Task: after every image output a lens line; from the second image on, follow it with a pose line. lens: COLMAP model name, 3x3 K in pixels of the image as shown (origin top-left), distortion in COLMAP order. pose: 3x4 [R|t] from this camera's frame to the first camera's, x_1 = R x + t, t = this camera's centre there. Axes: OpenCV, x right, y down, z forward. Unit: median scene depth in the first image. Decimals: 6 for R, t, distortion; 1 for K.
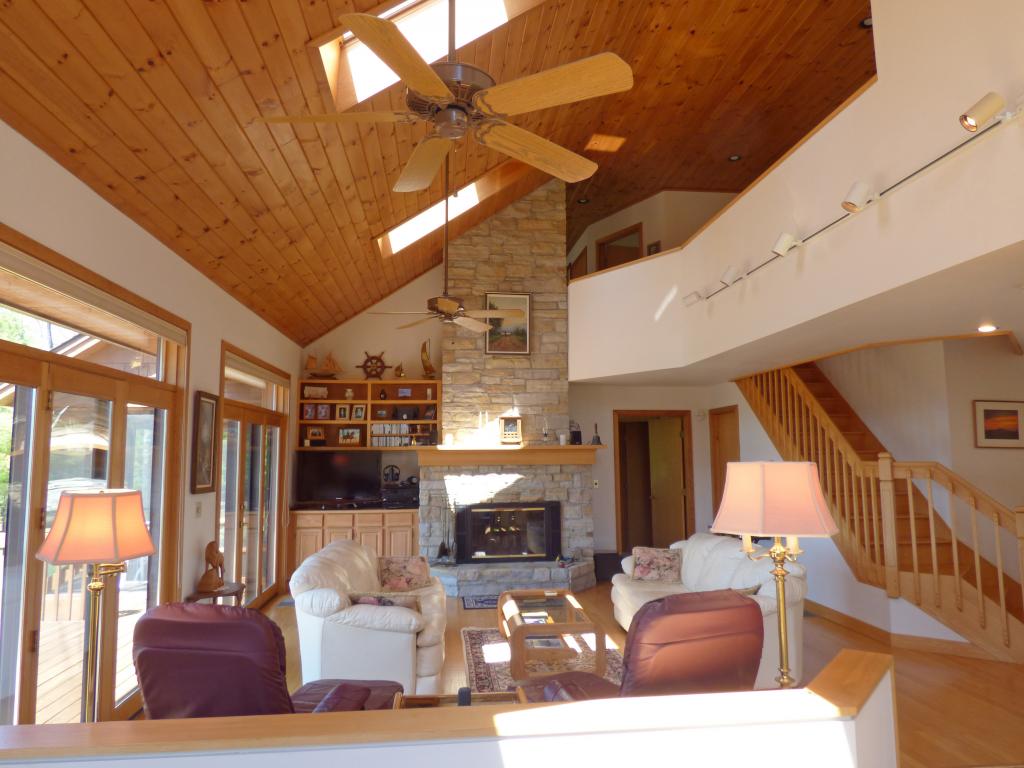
lens RADIAL K [[724.3, 0, 512.0], [0, 724.3, 384.0], [0, 0, 1]] dist [0.043016, 0.001225]
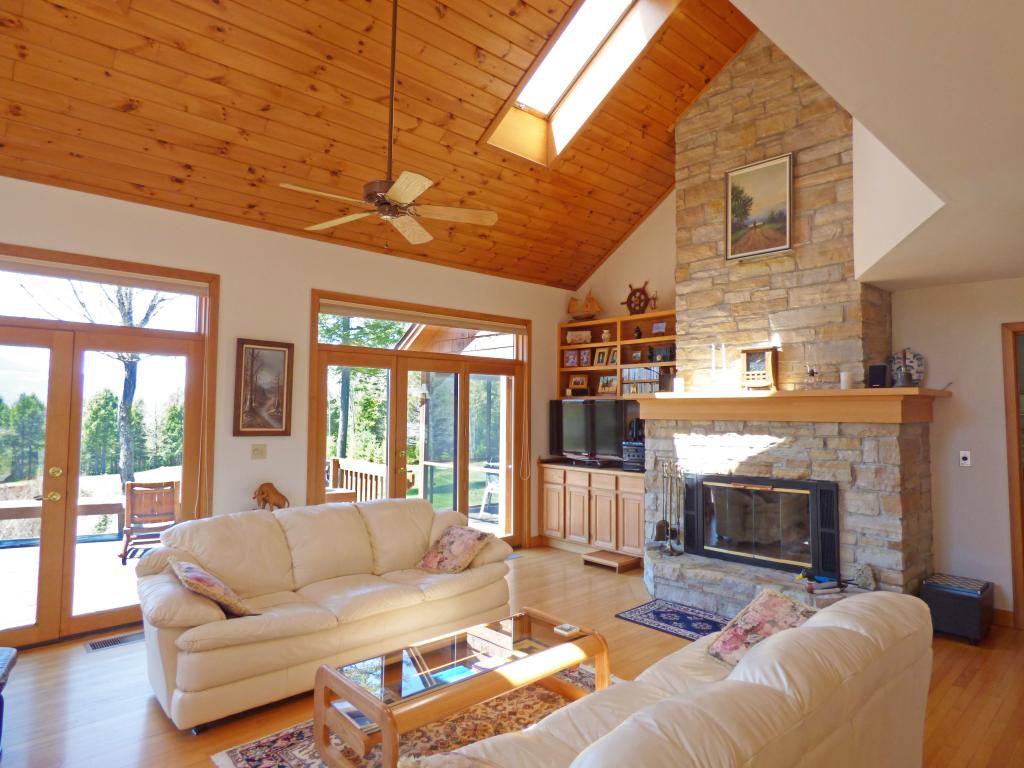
lens RADIAL K [[618.1, 0, 512.0], [0, 618.1, 384.0], [0, 0, 1]] dist [-0.004366, -0.034566]
pose [[0.594785, -0.024868, -0.803500, 0.310902], [0.067652, 0.997524, 0.019206, 0.050919], [0.801033, -0.065782, 0.594995, 0.476180]]
